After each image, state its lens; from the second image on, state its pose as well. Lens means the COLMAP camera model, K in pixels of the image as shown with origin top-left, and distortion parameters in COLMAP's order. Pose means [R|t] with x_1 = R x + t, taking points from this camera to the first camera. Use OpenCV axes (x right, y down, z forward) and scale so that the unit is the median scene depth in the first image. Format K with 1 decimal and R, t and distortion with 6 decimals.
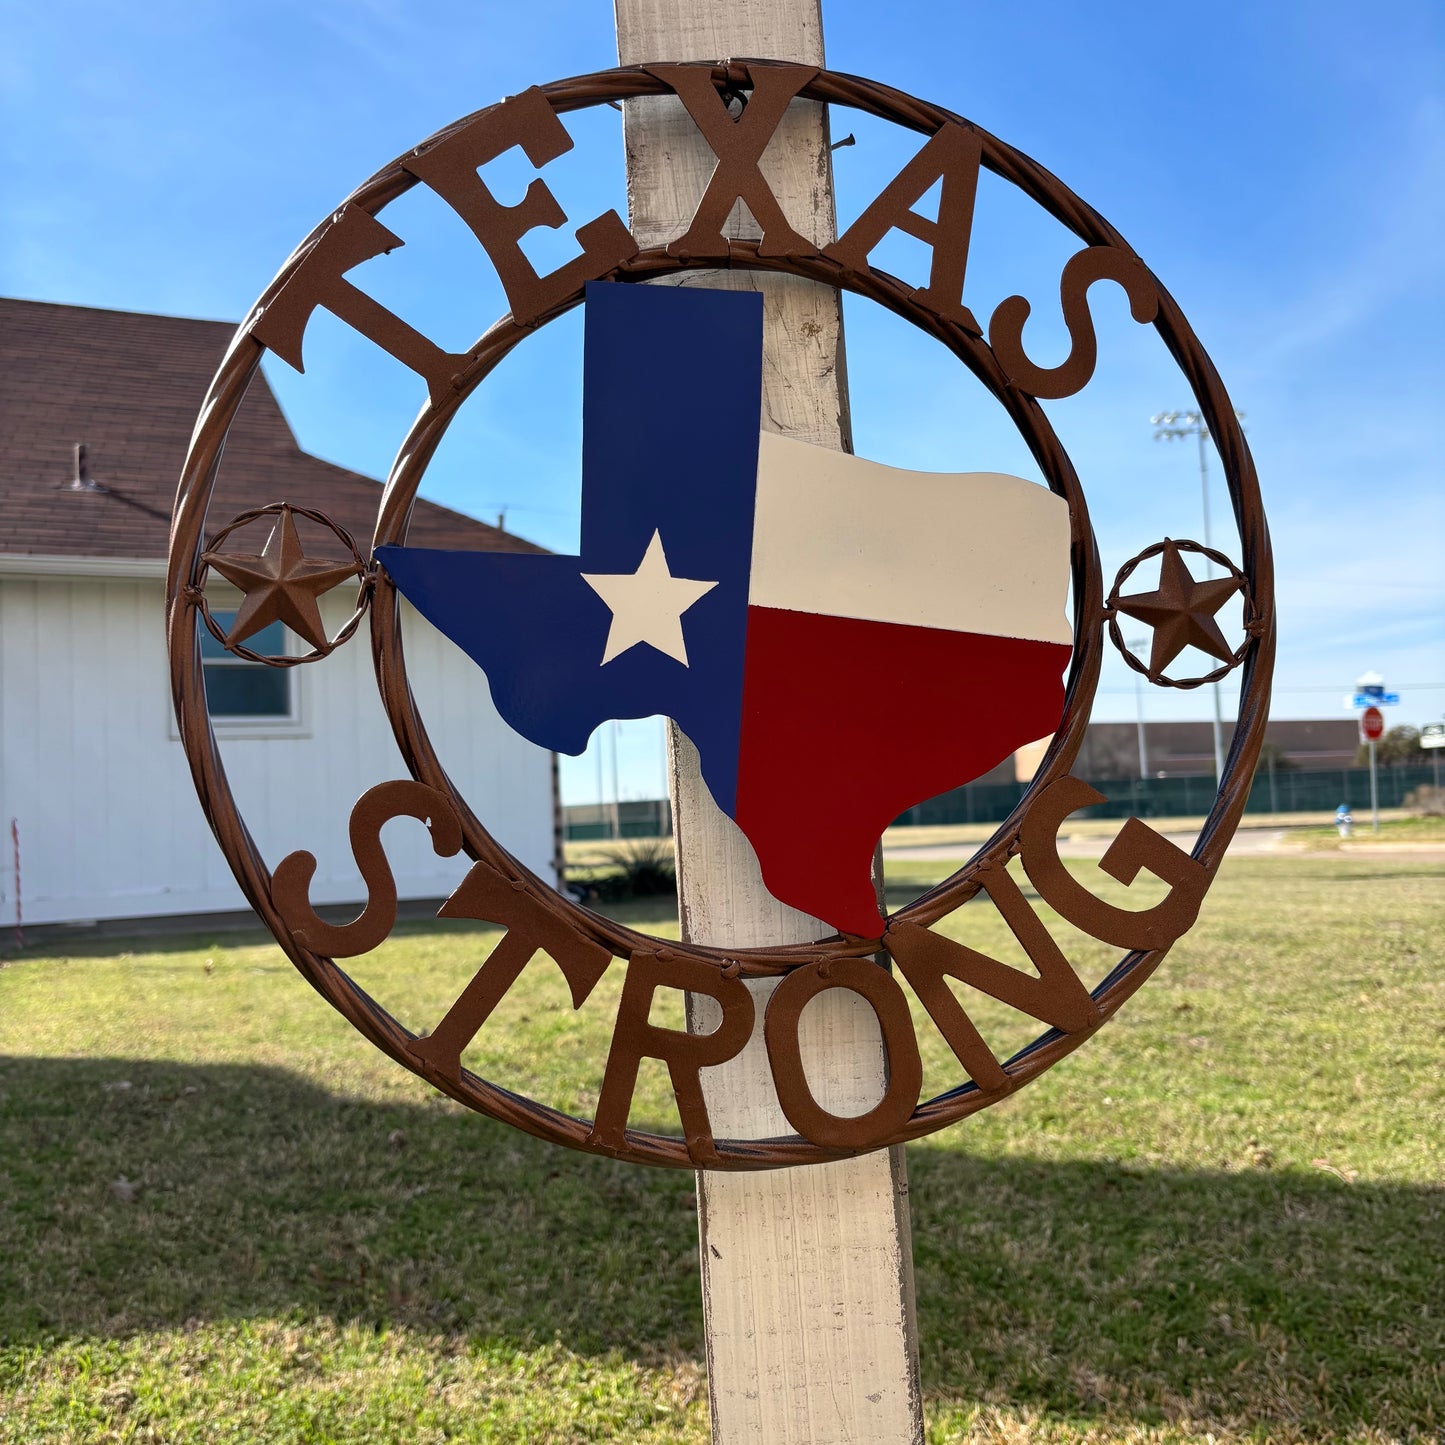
lens RADIAL K [[1483.4, 0, 737.6], [0, 1483.4, 735.0], [0, 0, 1]] dist [-0.008991, 0.046843]
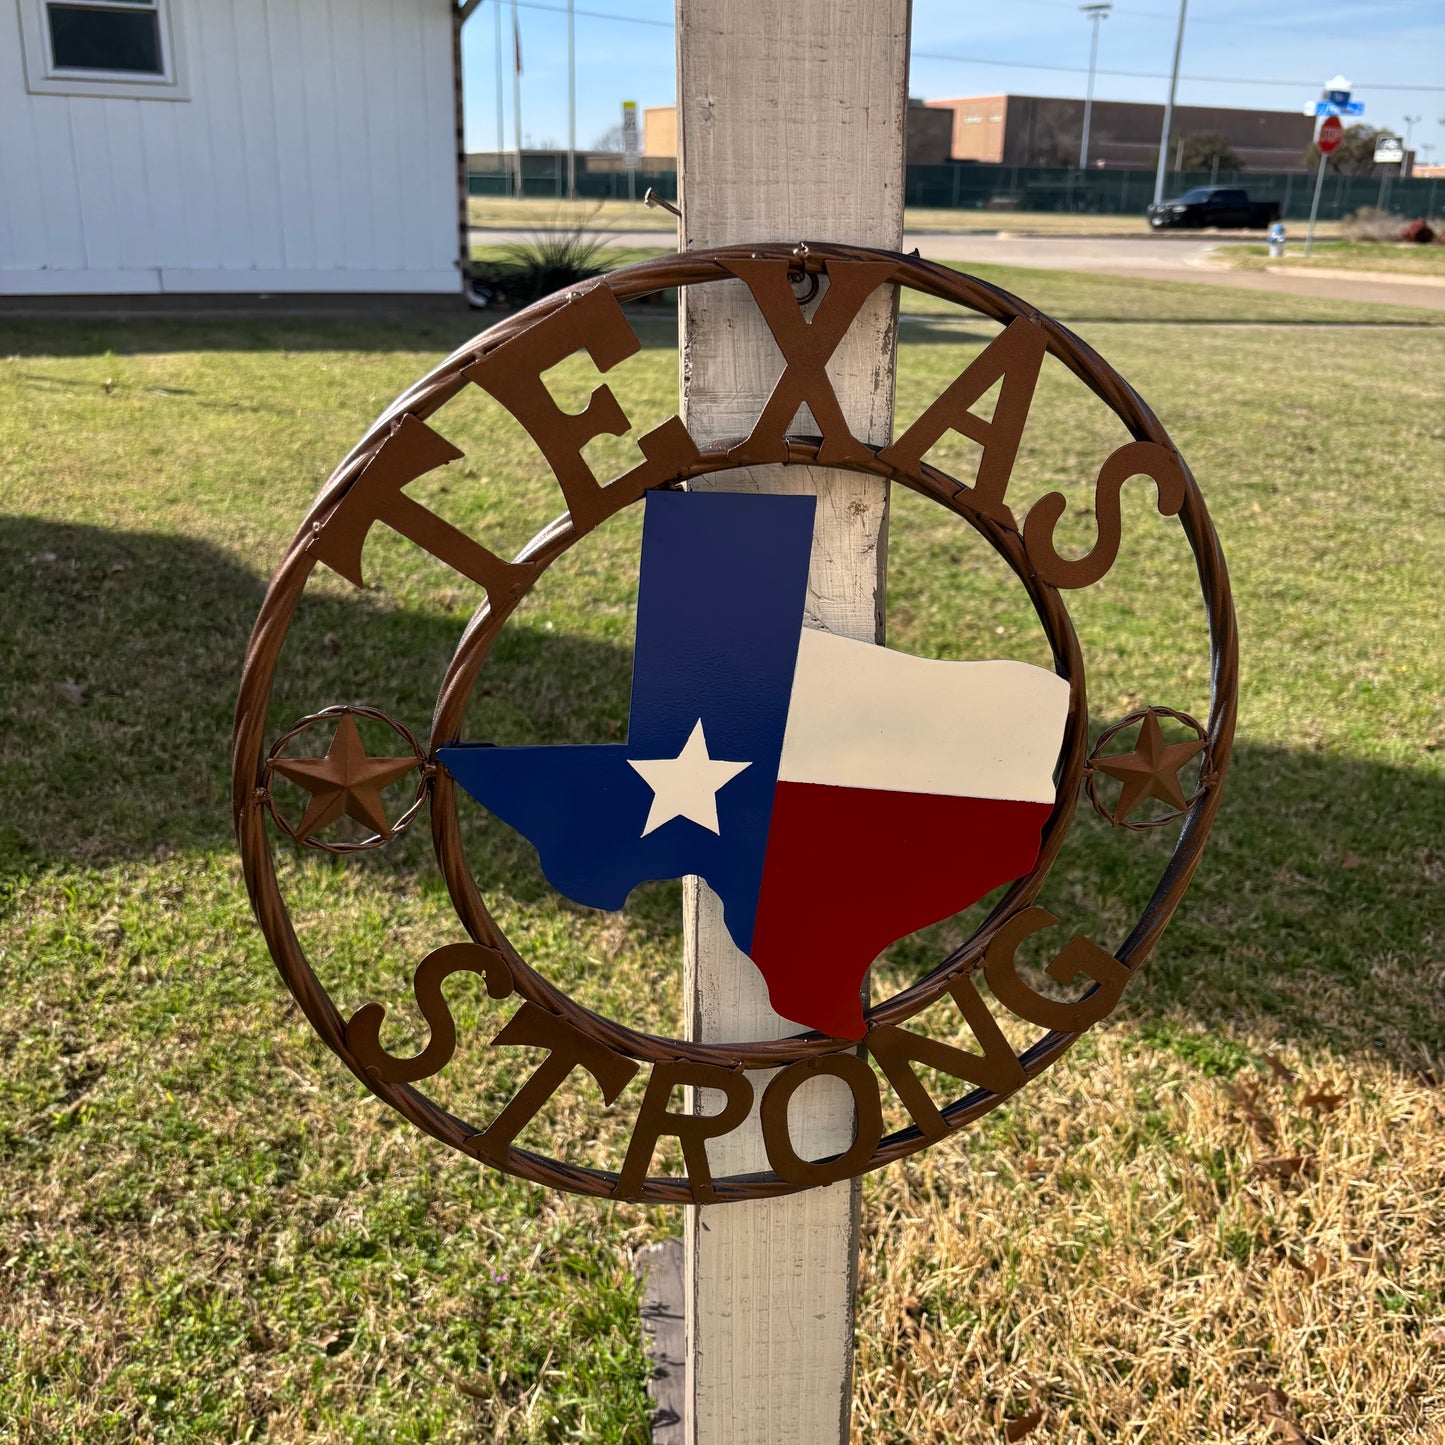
lens RADIAL K [[1487.4, 0, 737.8], [0, 1487.4, 714.9], [0, 0, 1]] dist [0.007219, 0.019548]
pose [[0.995859, 0.047797, 0.077336, -0.033505], [-0.074626, 0.915612, 0.395076, -0.173234], [-0.051926, -0.399211, 0.915387, 0.005745]]
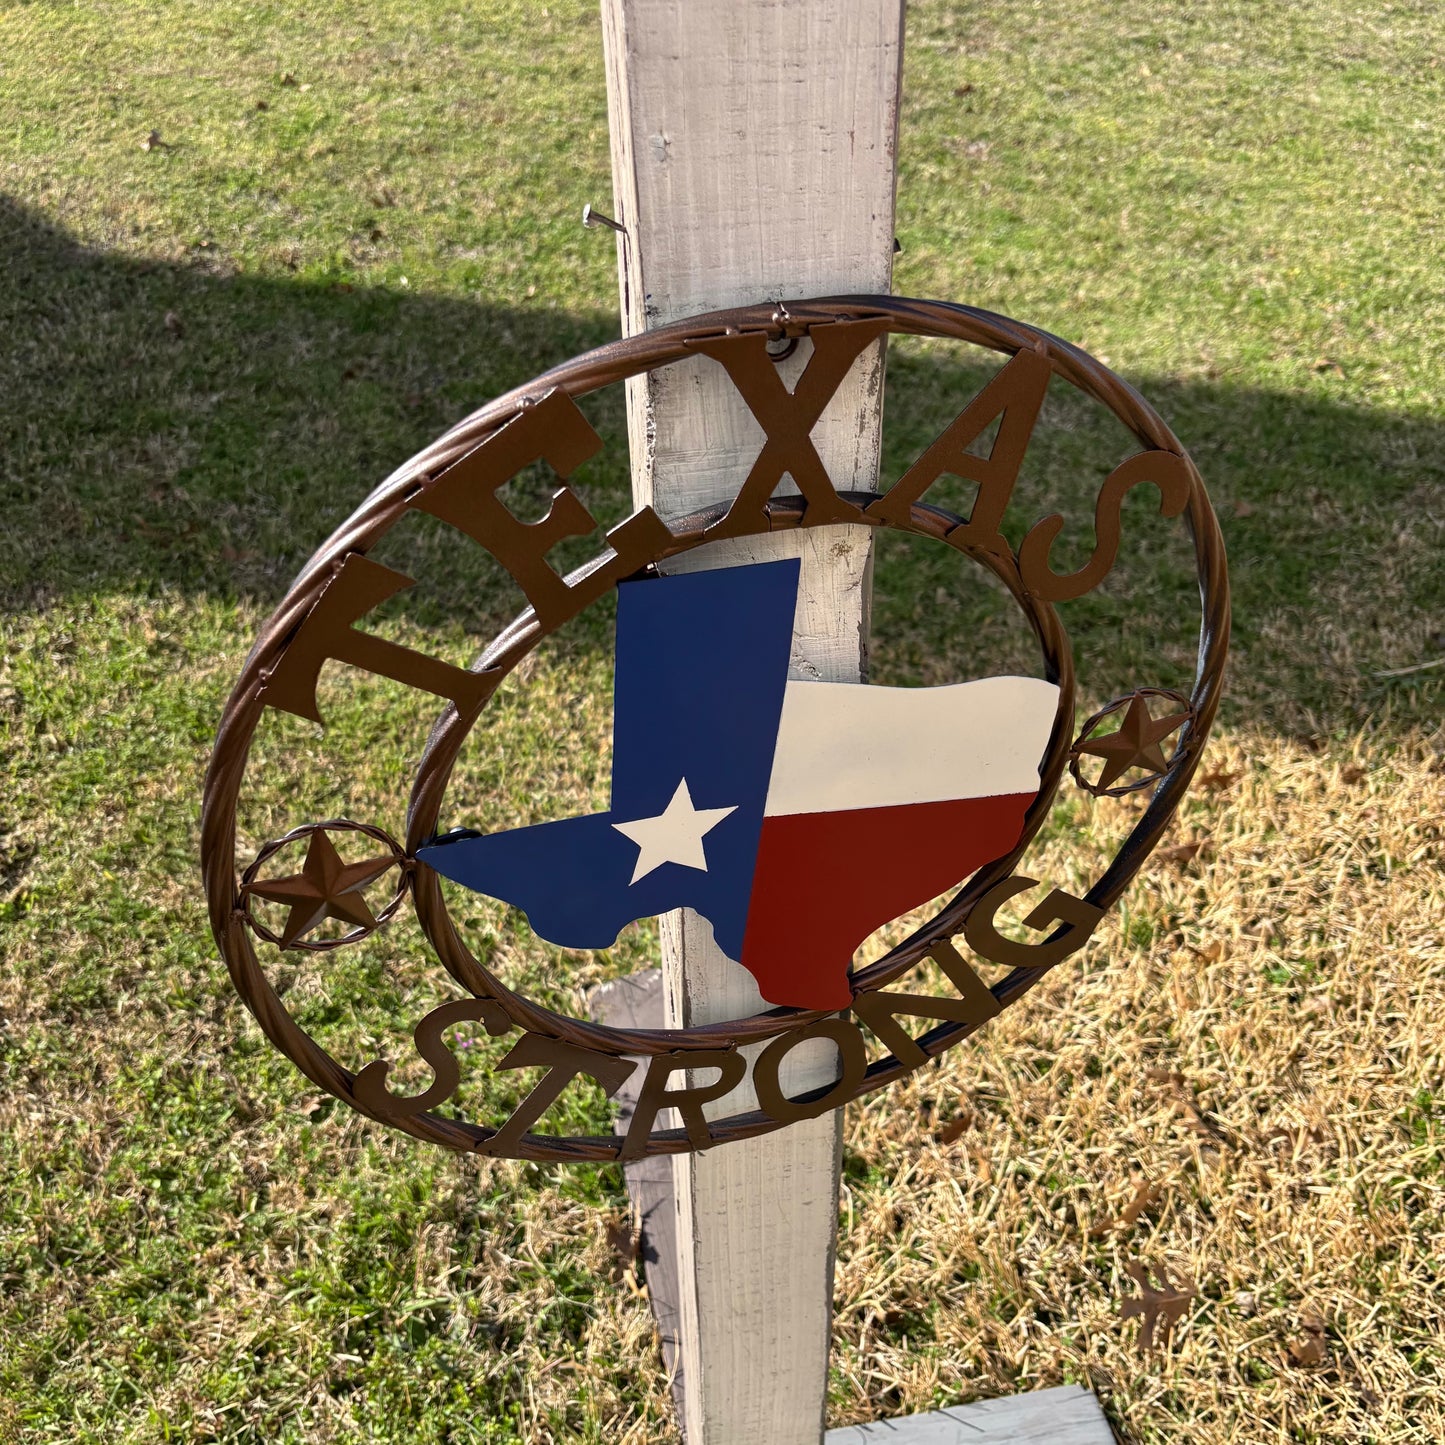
lens RADIAL K [[1483.4, 0, 708.3], [0, 1483.4, 727.8], [0, 0, 1]] dist [-0.007219, 0.048002]
pose [[0.988135, -0.057437, 0.142440, -0.055637], [-0.049058, 0.760812, 0.647115, -0.254485], [-0.145539, -0.646425, 0.748968, 0.079492]]
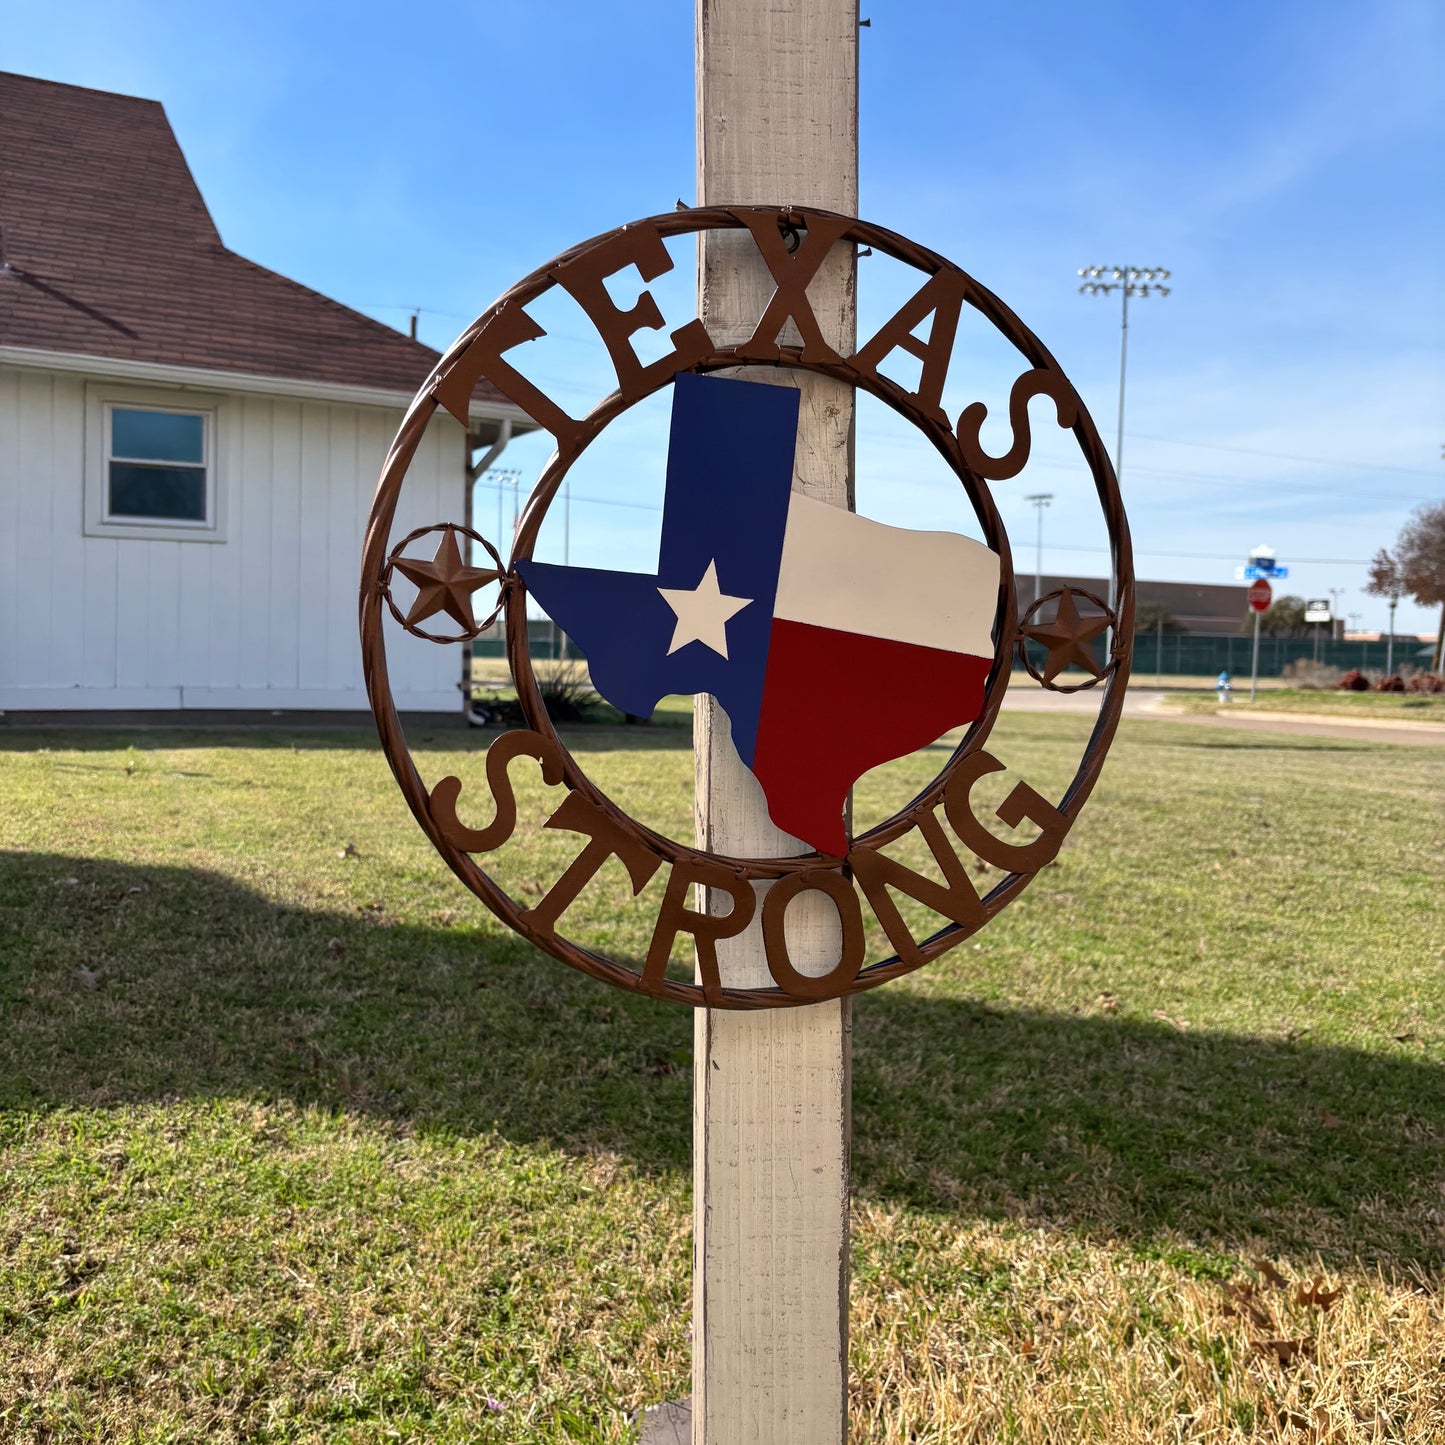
lens RADIAL K [[1483.9, 0, 712.2], [0, 1483.9, 717.5], [0, 0, 1]] dist [-0.006143, 0.045792]
pose [[0.996262, 0.065149, 0.056721, -0.038255], [-0.070800, 0.992045, 0.104087, -0.041999], [-0.049489, -0.107714, 0.992949, -0.120402]]
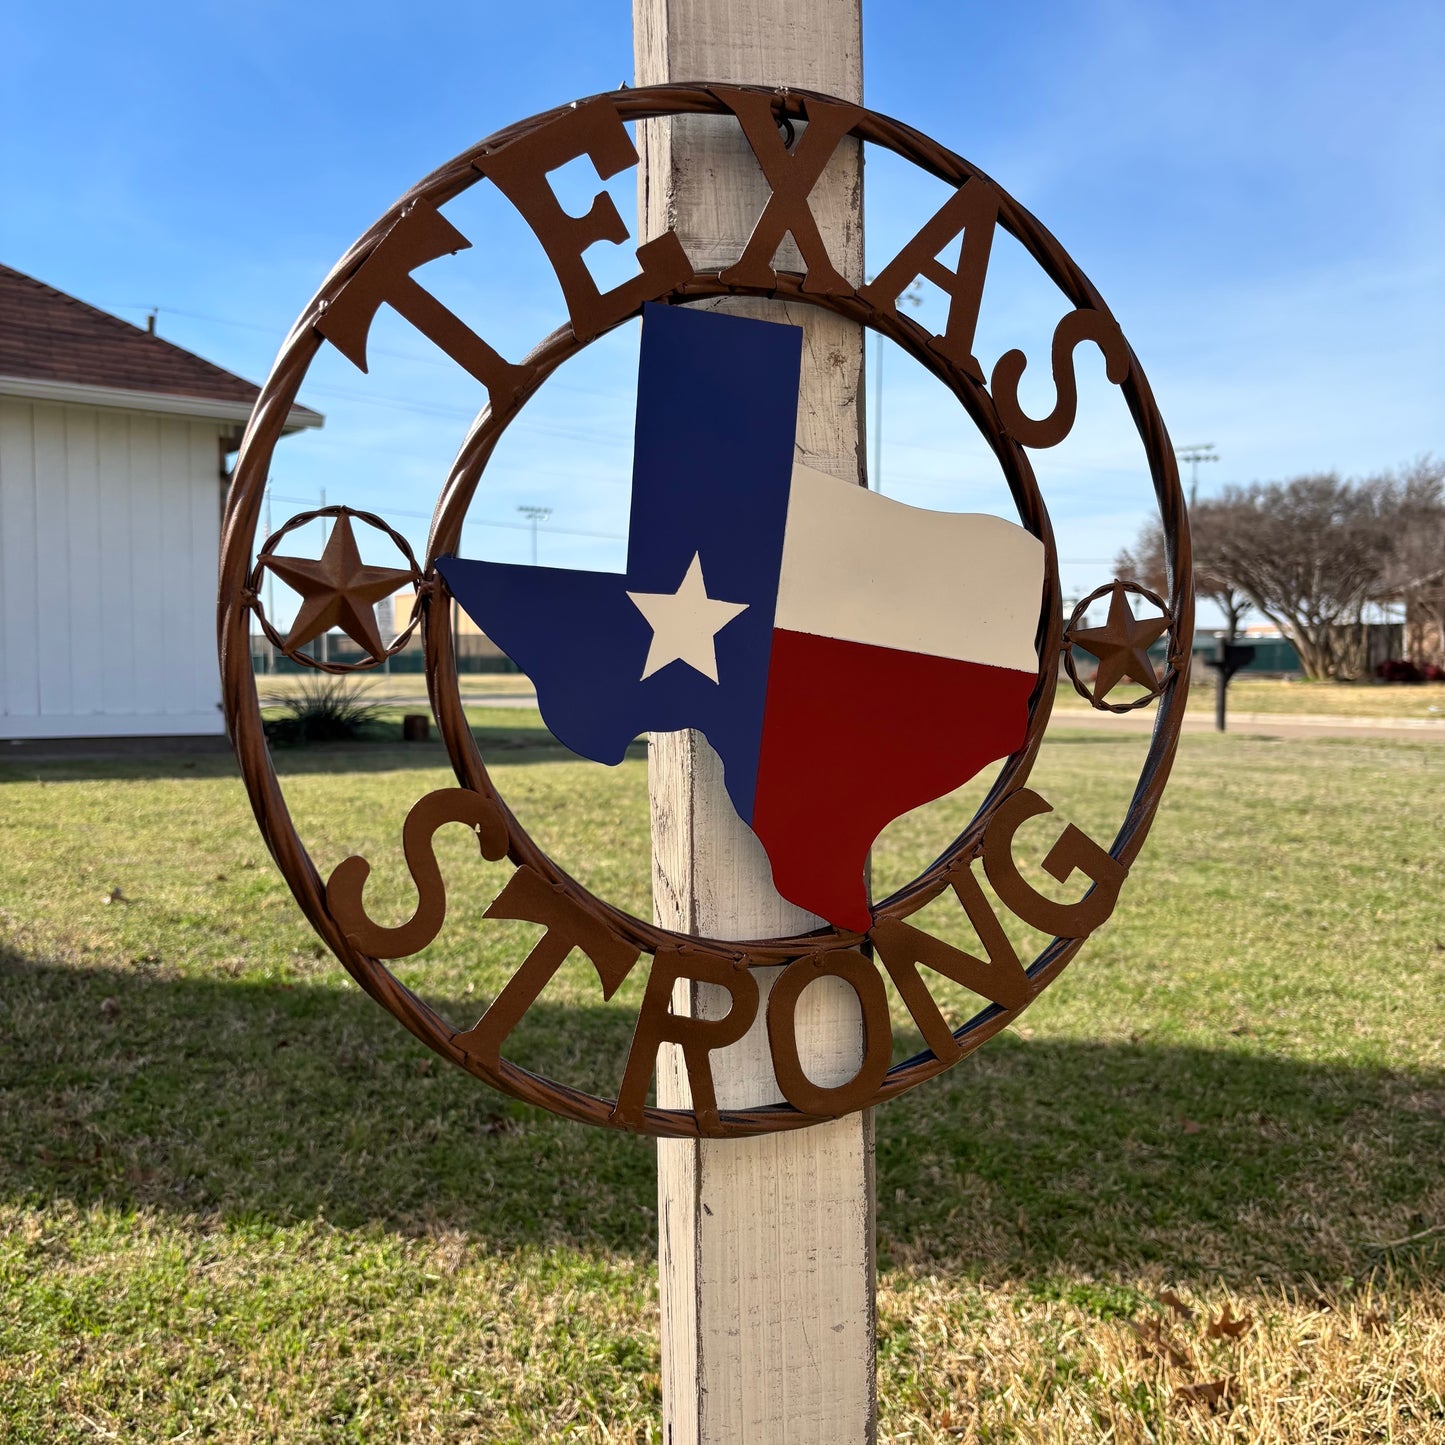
lens RADIAL K [[1482.3, 0, 724.5], [0, 1482.3, 737.2], [0, 0, 1]] dist [-0.005619, 0.044180]
pose [[0.975416, 0.030250, 0.218285, -0.080416], [-0.053750, 0.993276, 0.102538, -0.036091], [-0.213716, -0.111751, 0.970483, -0.009993]]
